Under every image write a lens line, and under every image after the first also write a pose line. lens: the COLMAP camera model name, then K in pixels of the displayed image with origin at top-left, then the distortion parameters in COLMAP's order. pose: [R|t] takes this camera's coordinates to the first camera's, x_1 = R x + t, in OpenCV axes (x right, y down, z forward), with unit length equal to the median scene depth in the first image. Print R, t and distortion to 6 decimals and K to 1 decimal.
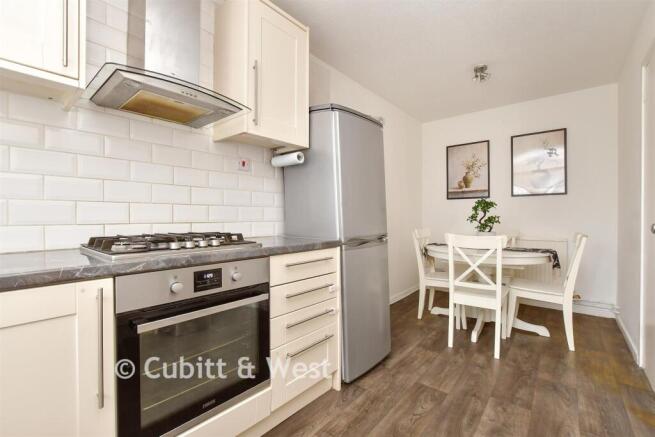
lens RADIAL K [[290.5, 0, 326.7], [0, 290.5, 217.8], [0, 0, 1]] dist [0.000511, 0.000239]
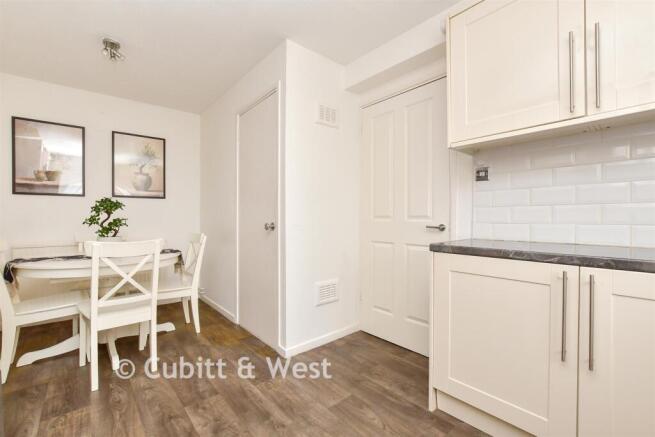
lens RADIAL K [[290.5, 0, 326.0], [0, 290.5, 218.1], [0, 0, 1]] dist [0.000511, 0.000239]
pose [[0.185543, 0.002493, 0.982633, -0.211696], [0.004128, 0.999986, -0.003316, -0.000871], [-0.982627, 0.004672, 0.185530, 0.264803]]
